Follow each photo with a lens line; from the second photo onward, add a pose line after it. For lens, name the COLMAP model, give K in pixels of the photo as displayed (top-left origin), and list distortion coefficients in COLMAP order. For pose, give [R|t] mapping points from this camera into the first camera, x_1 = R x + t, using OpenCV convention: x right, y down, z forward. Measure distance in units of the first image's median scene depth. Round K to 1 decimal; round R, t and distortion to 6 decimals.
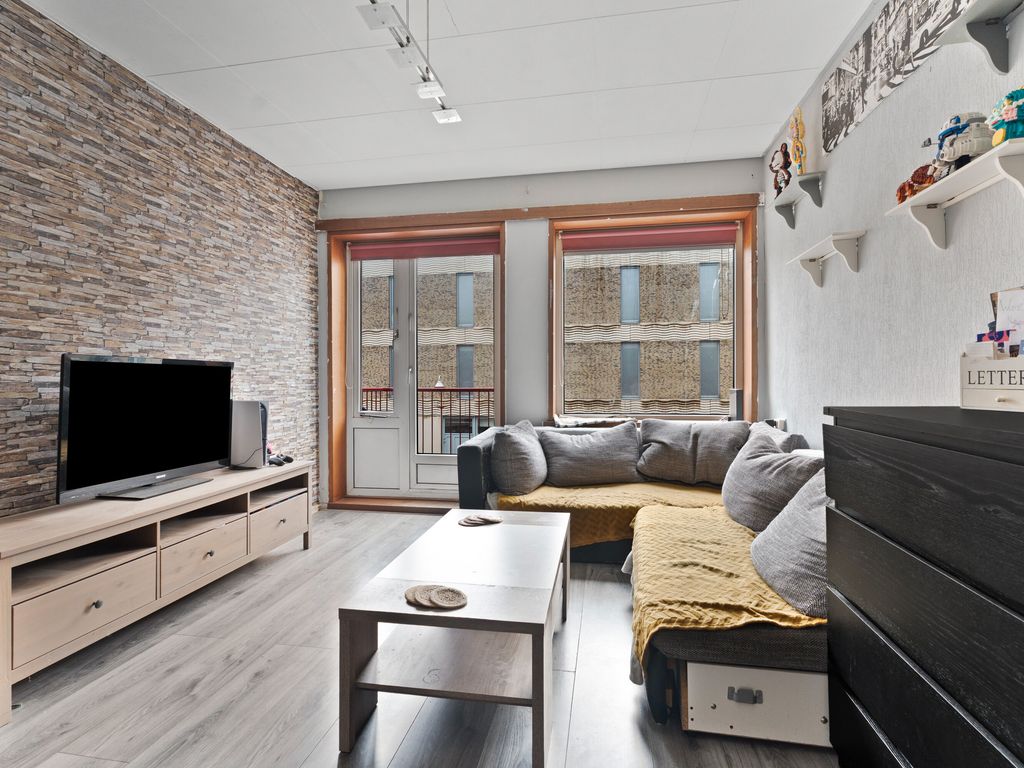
lens RADIAL K [[539.5, 0, 509.8], [0, 539.5, 375.4], [0, 0, 1]] dist [-0.001976, -0.000266]
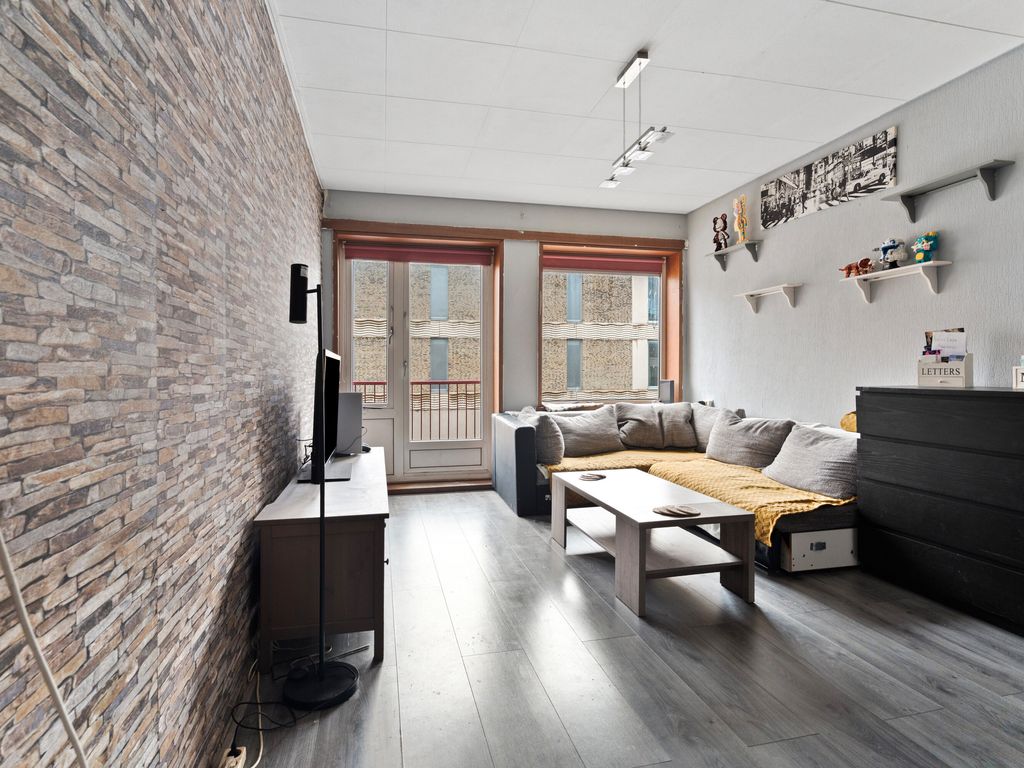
lens RADIAL K [[542.7, 0, 510.8], [0, 542.7, 369.3], [0, 0, 1]] dist [-0.000689, -0.000450]
pose [[0.913160, 0.002880, 0.407591, -0.607229], [-0.002522, 0.999996, -0.001415, 0.001209], [-0.407594, 0.000265, 0.913163, -0.119608]]
